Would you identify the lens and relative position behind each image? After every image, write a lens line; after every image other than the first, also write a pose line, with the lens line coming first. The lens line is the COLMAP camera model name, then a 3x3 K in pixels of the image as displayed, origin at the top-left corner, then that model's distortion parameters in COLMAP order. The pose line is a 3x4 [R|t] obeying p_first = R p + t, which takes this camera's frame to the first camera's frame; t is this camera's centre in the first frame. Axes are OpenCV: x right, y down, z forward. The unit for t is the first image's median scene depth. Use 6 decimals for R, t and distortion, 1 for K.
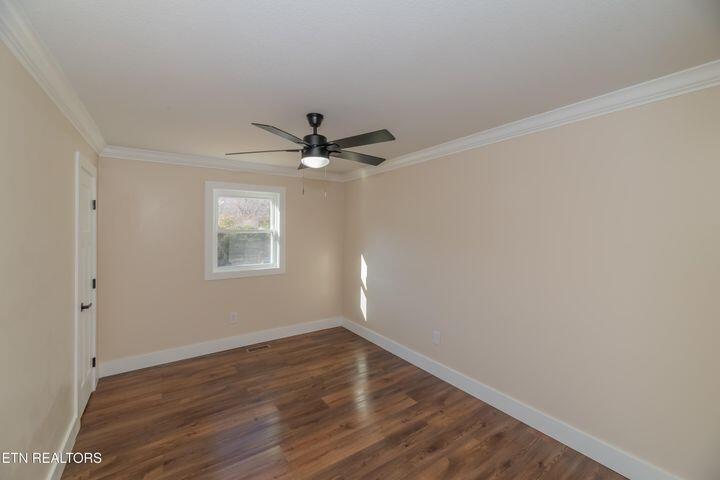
lens RADIAL K [[294.7, 0, 358.8], [0, 294.7, 228.1], [0, 0, 1]] dist [-0.000834, -0.000066]
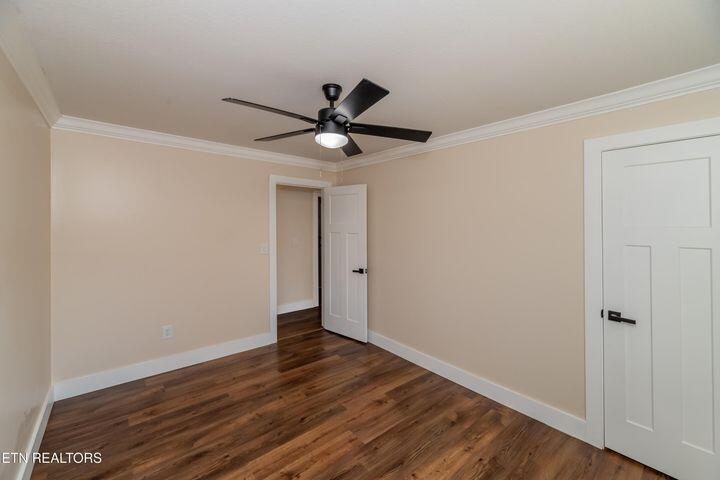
lens RADIAL K [[294.7, 0, 358.8], [0, 294.7, 228.1], [0, 0, 1]] dist [-0.000834, -0.000066]
pose [[-0.995842, -0.006228, -0.090888, -0.158465], [-0.006168, 0.999981, -0.000944, 0.032256], [0.090892, -0.000380, -0.995861, 1.962085]]
